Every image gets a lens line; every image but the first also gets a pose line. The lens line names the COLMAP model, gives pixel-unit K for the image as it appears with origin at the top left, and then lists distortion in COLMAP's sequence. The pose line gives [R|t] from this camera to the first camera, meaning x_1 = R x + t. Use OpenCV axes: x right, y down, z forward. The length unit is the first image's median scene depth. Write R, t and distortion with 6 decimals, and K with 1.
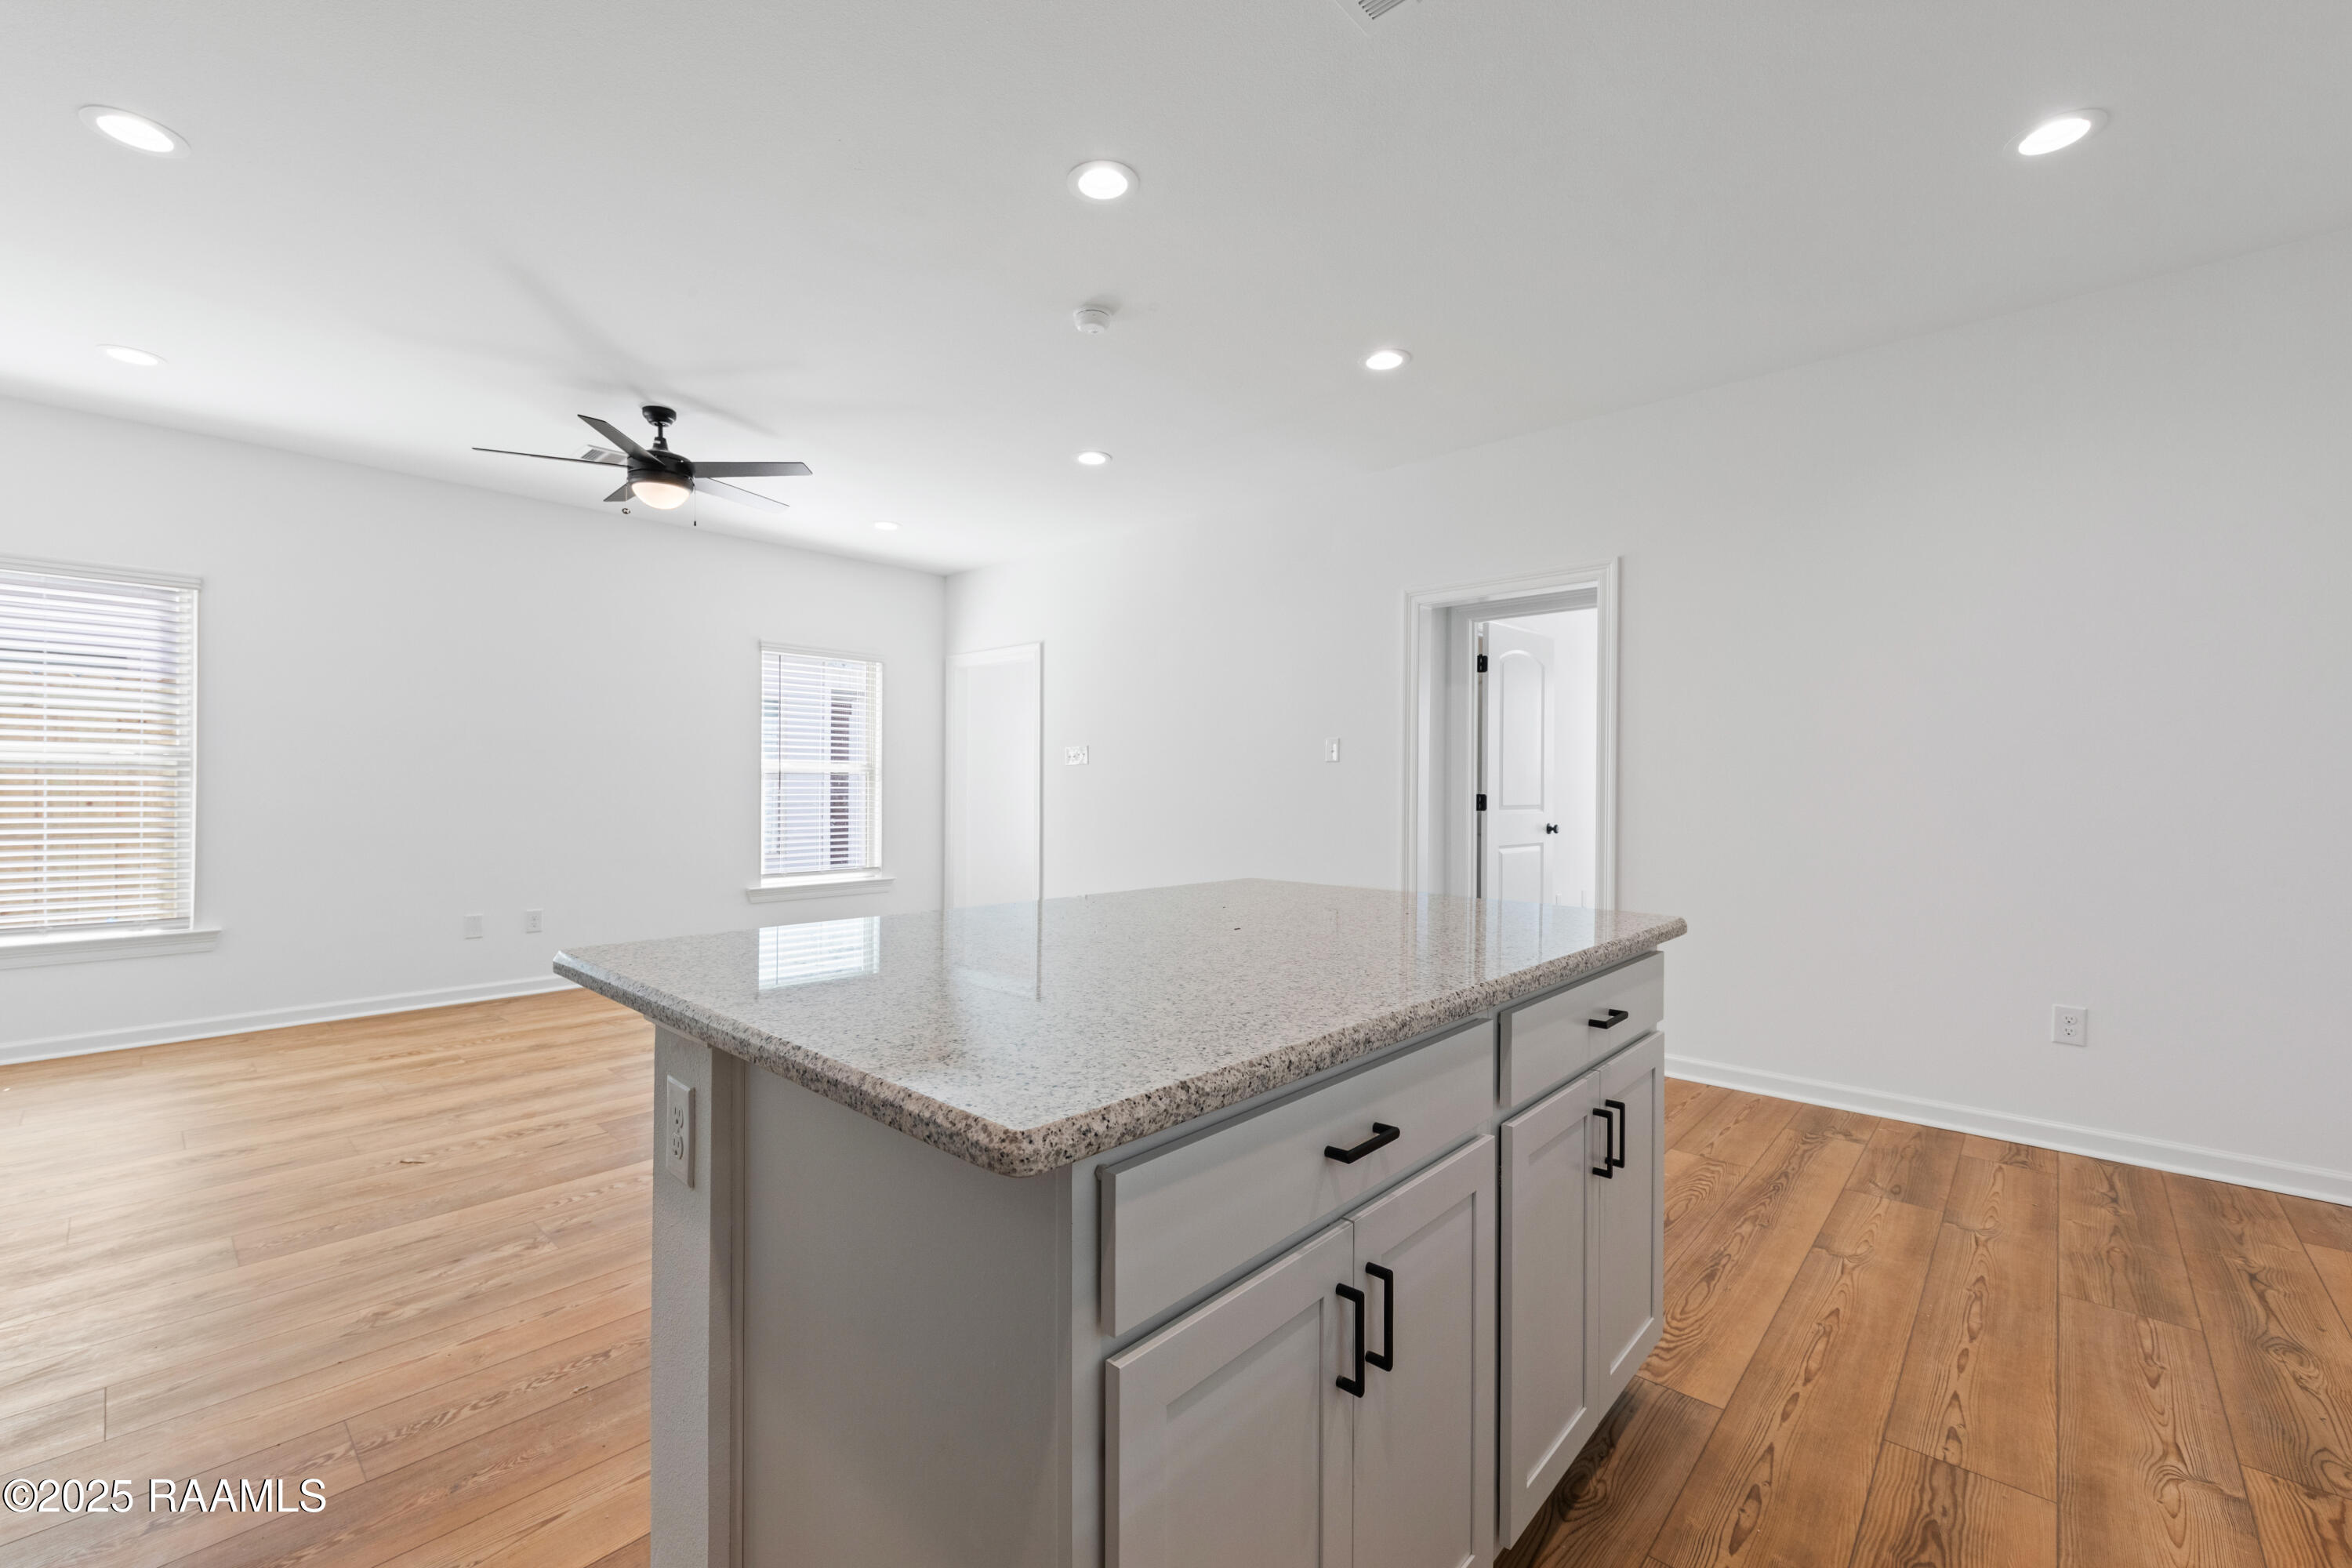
lens RADIAL K [[970.6, 0, 1182.2], [0, 970.6, 778.1], [0, 0, 1]] dist [-0.004779, -0.000475]
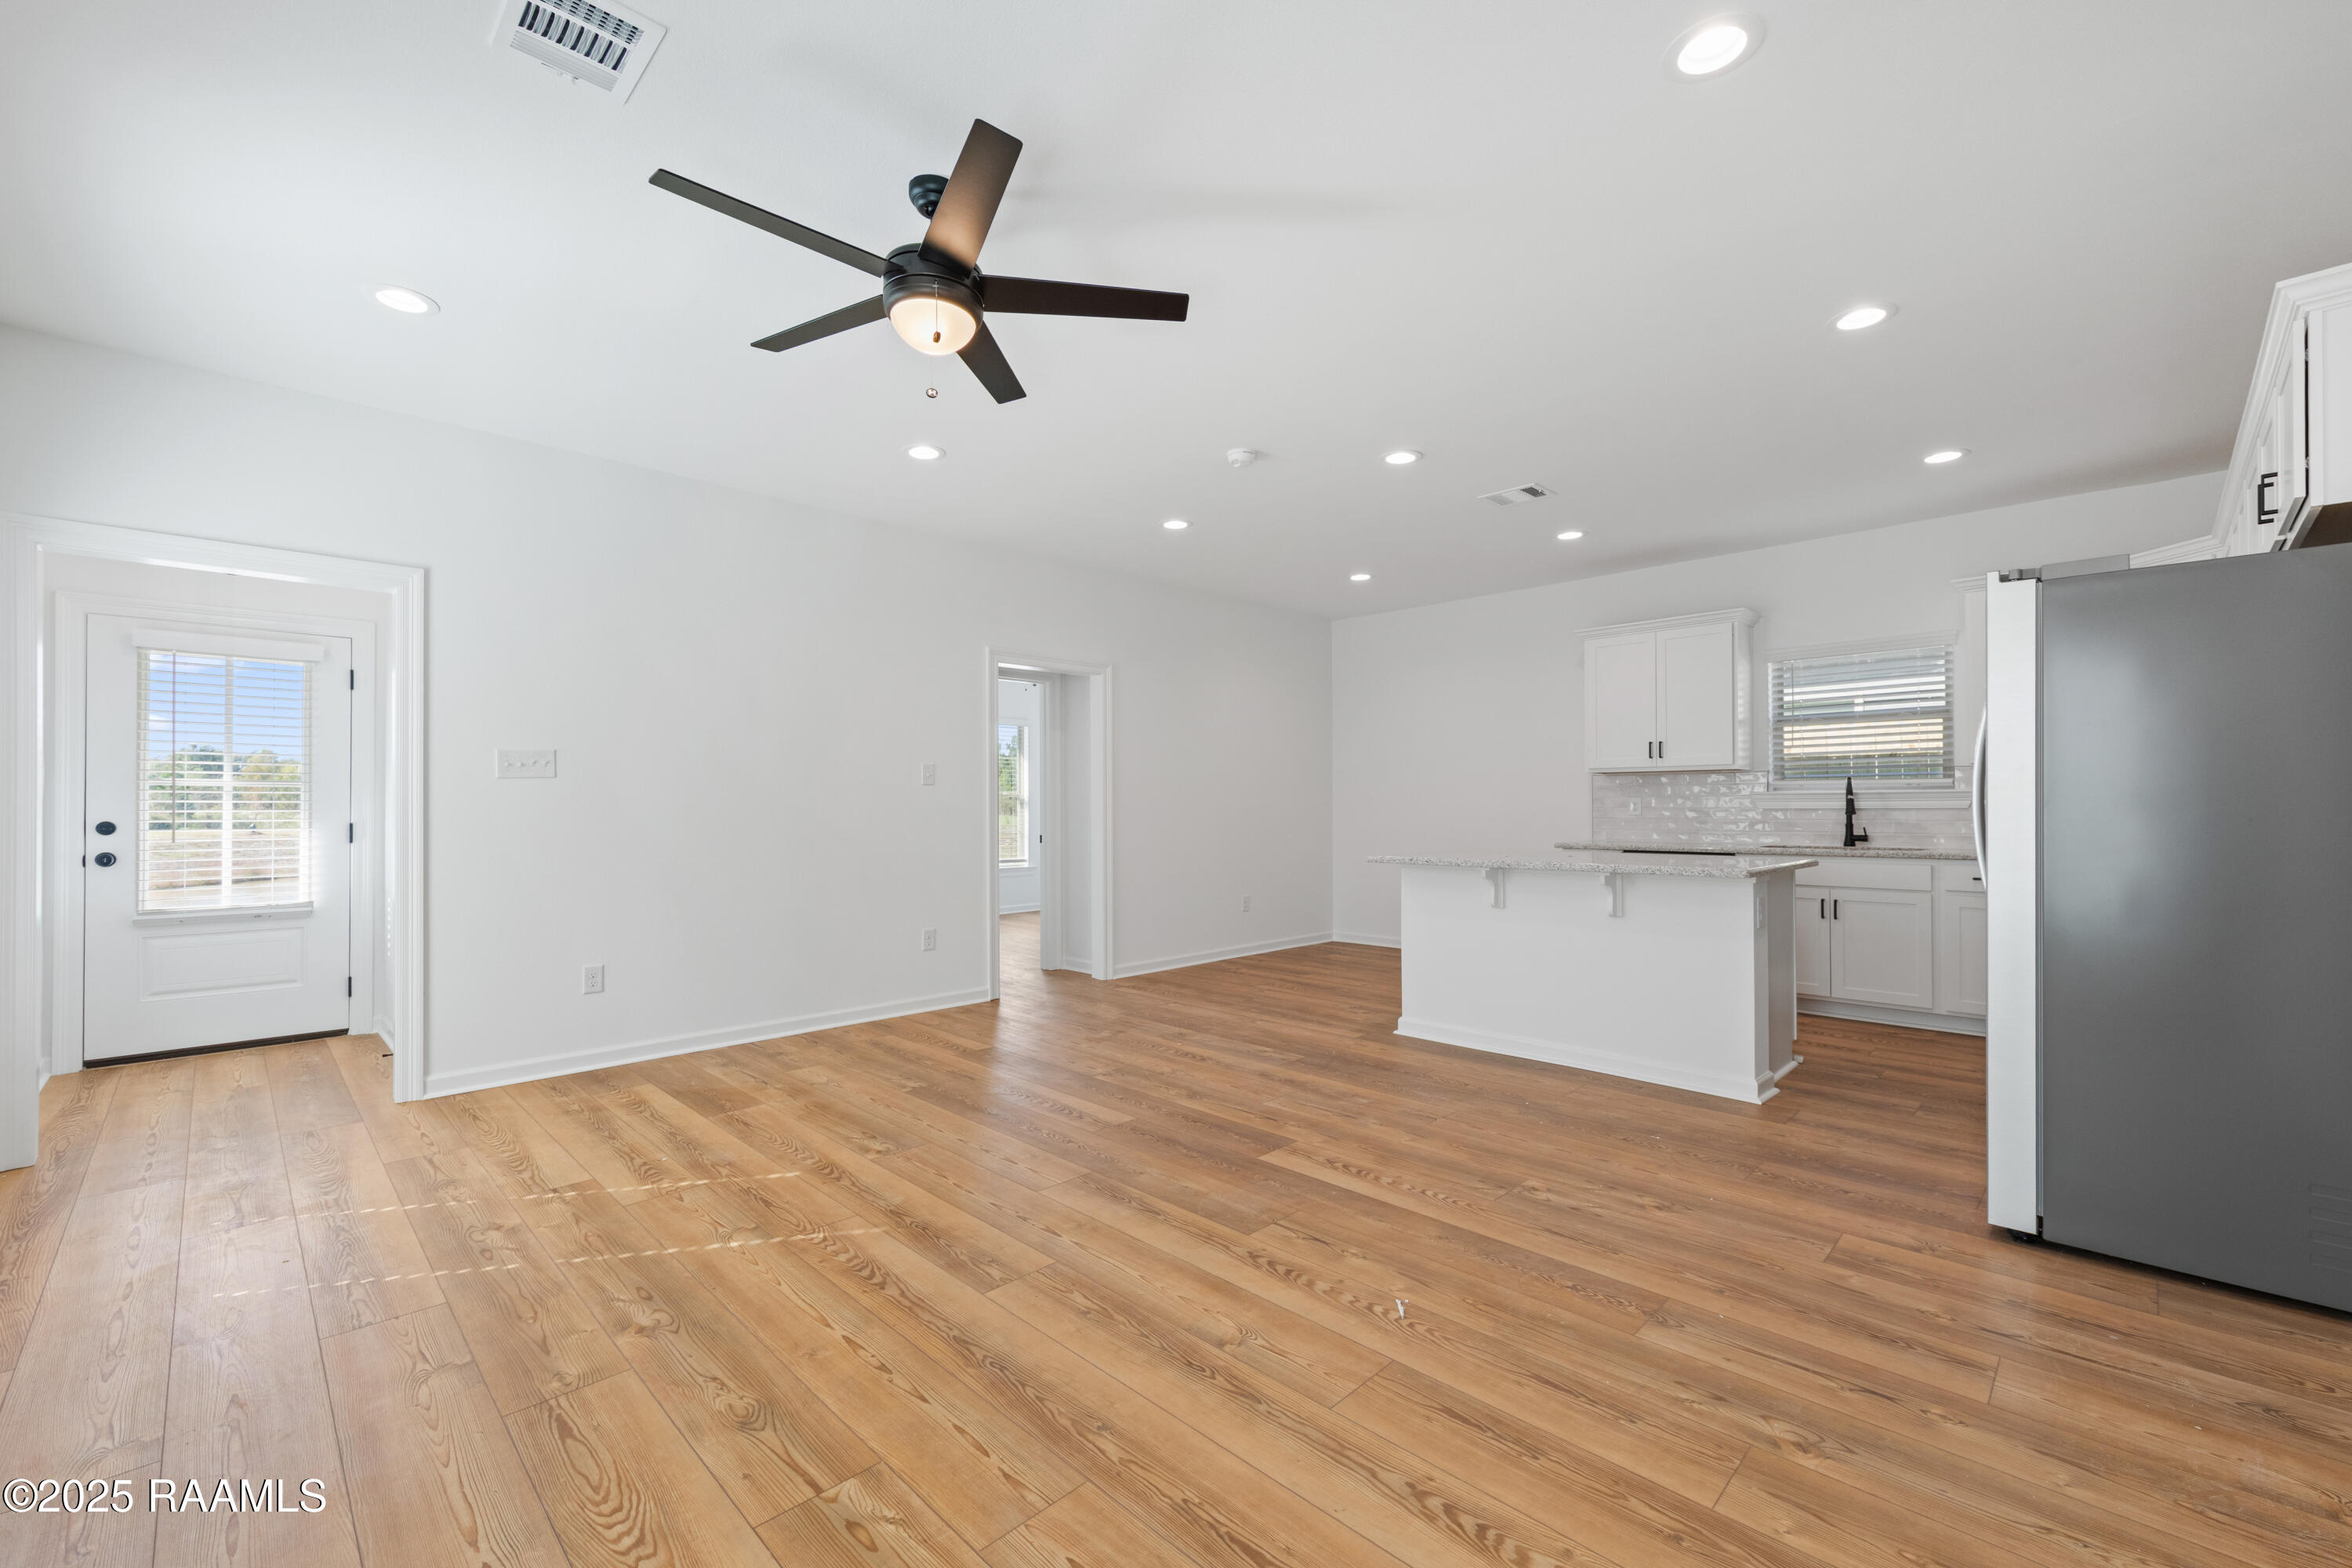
lens RADIAL K [[953.4, 0, 1154.6], [0, 953.4, 796.3], [0, 0, 1]] dist [0.005401, -0.000192]
pose [[0.063860, 0.005494, 0.997944, -1.361603], [-0.004731, 0.999975, -0.005202, -0.000488], [-0.997948, -0.004389, 0.063884, 1.001751]]
